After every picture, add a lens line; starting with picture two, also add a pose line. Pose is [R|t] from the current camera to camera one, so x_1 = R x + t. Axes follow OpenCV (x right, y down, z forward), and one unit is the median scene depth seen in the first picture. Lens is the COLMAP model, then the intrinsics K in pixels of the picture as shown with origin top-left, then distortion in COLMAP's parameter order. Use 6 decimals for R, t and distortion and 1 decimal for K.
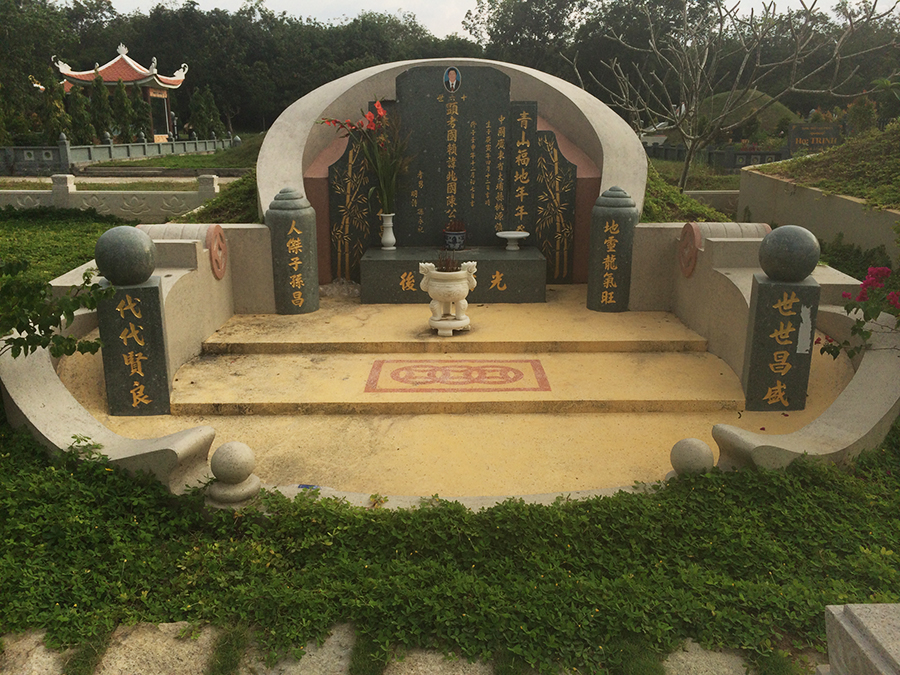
lens RADIAL K [[770.9, 0, 444.1], [0, 770.9, 339.3], [0, 0, 1]] dist [0.074885, -0.090604]
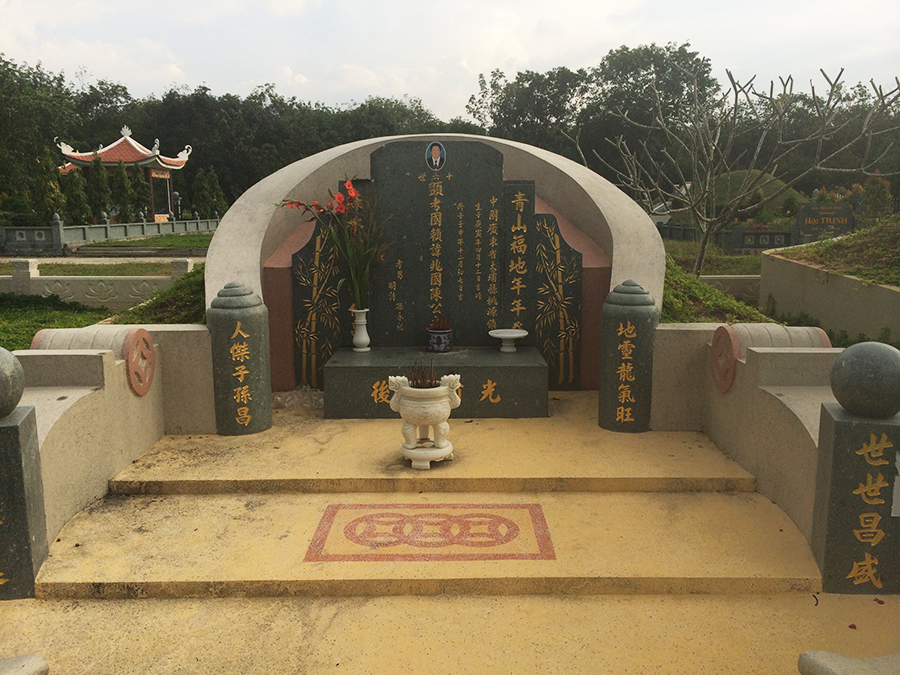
lens RADIAL K [[770.9, 0, 453.9], [0, 770.9, 332.7], [0, 0, 1]] dist [0.074885, -0.090604]
pose [[0.999989, -0.001772, 0.004301, 0.026469], [0.002210, 0.994575, -0.104002, -0.050180], [-0.004093, 0.104010, 0.994568, 0.166295]]
